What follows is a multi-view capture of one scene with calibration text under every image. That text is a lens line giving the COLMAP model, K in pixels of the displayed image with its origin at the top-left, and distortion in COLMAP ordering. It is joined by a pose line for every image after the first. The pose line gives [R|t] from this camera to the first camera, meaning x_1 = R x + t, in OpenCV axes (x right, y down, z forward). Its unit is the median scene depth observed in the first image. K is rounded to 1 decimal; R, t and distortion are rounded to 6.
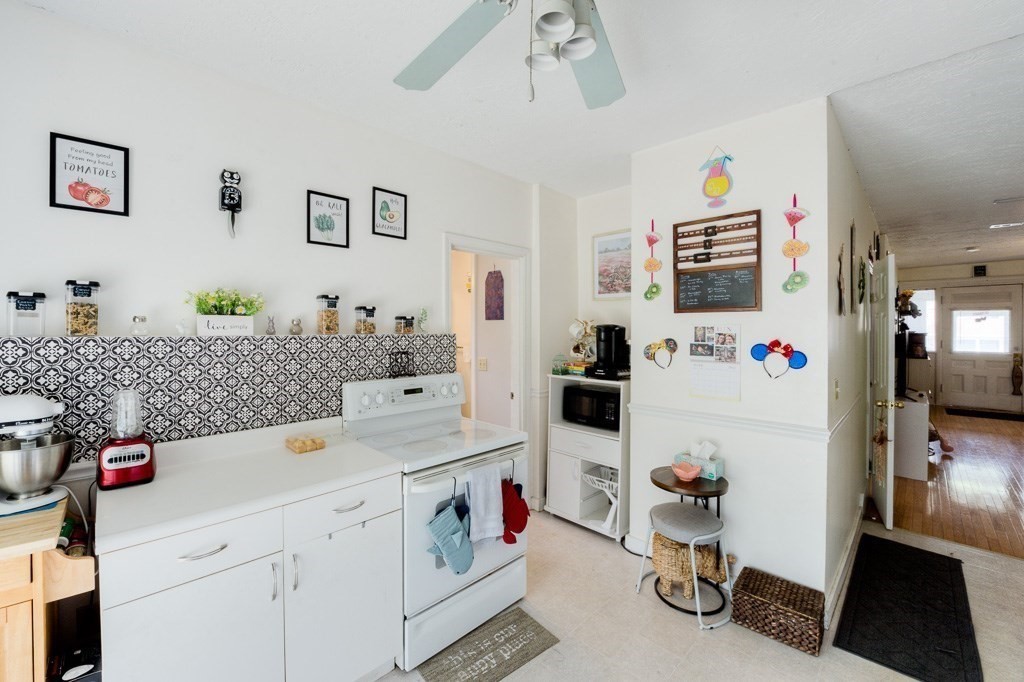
lens RADIAL K [[414.5, 0, 513.2], [0, 414.5, 328.3], [0, 0, 1]] dist [-0.019843, -0.000174]
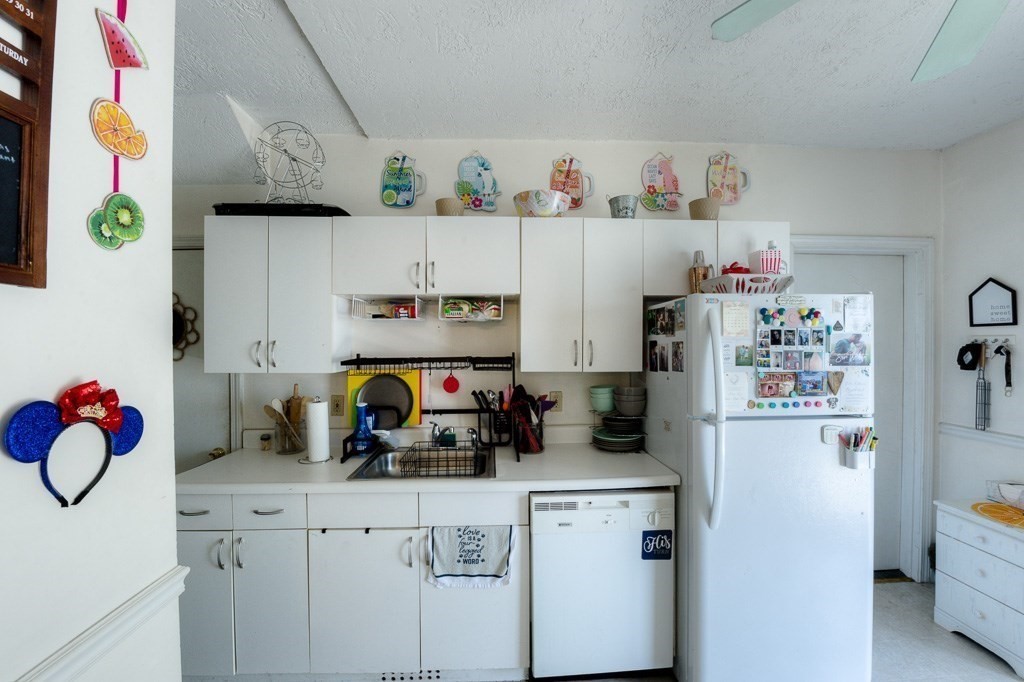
lens RADIAL K [[405.1, 0, 510.3], [0, 405.1, 344.8], [0, 0, 1]] dist [-0.019069, -0.000642]
pose [[-0.726587, -0.003943, 0.687063, 0.164012], [0.001827, 0.999969, 0.007671, -0.003100], [-0.687072, 0.006829, -0.726557, 0.908510]]
